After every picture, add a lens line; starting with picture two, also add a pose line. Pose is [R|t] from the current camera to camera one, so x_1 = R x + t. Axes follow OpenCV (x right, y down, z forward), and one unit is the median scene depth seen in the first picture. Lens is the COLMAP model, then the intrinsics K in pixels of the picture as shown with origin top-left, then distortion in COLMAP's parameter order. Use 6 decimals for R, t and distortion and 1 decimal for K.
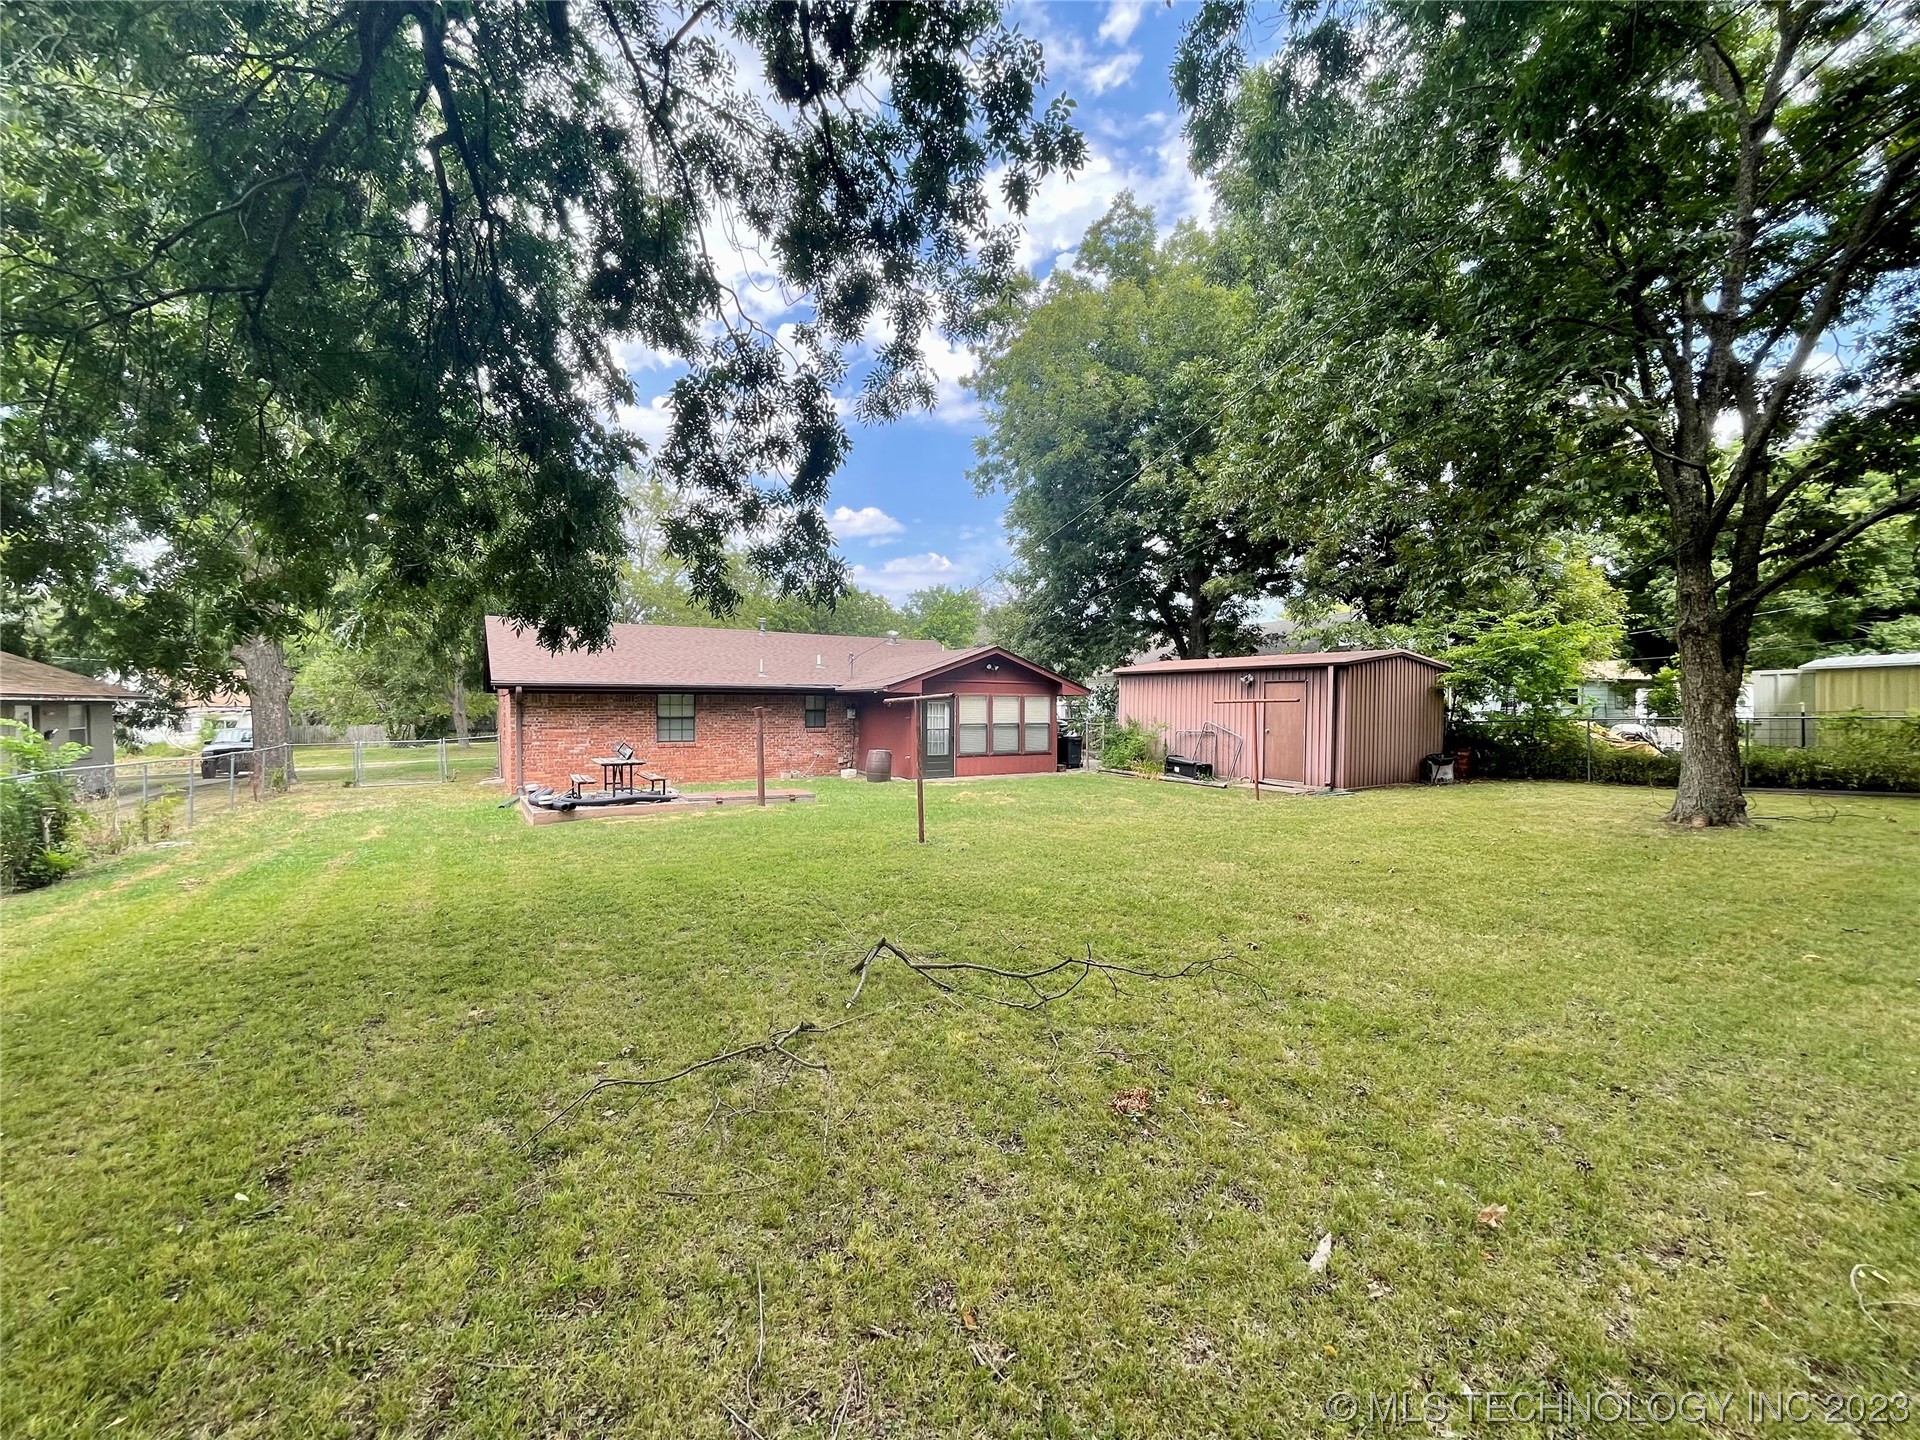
lens RADIAL K [[771.6, 0, 955.4], [0, 771.6, 723.1], [0, 0, 1]] dist [-0.009852, -0.000199]
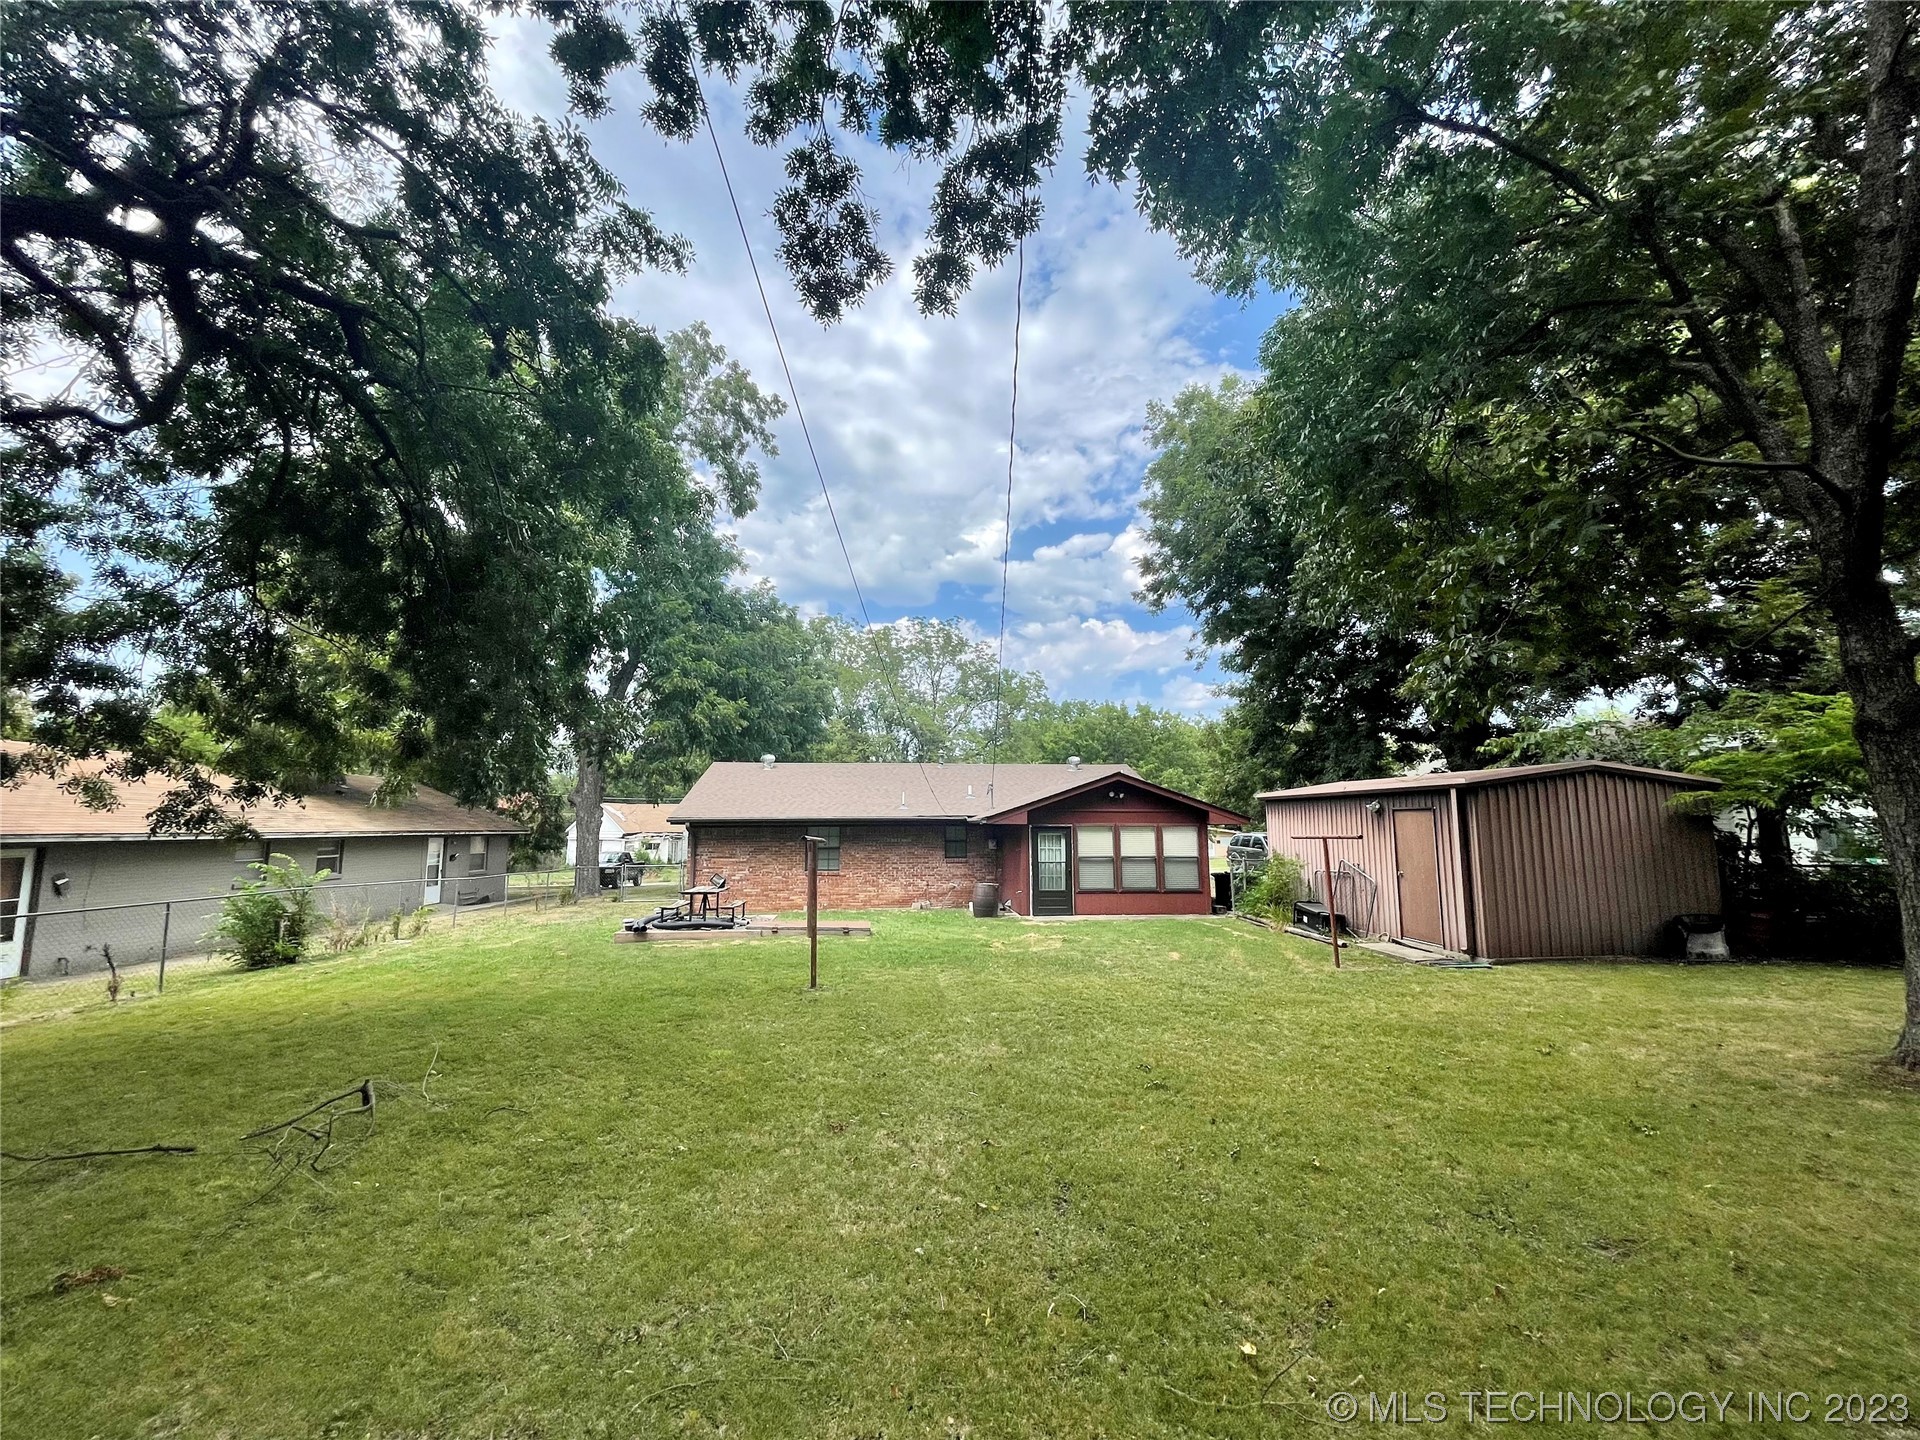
lens RADIAL K [[771.6, 0, 958.6], [0, 771.6, 716.8], [0, 0, 1]] dist [-0.009852, -0.000199]
pose [[0.889211, -0.068933, -0.452275, 0.313727], [-0.004622, 0.987179, -0.159548, -0.017589], [0.457475, 0.143962, 0.877492, 0.085862]]
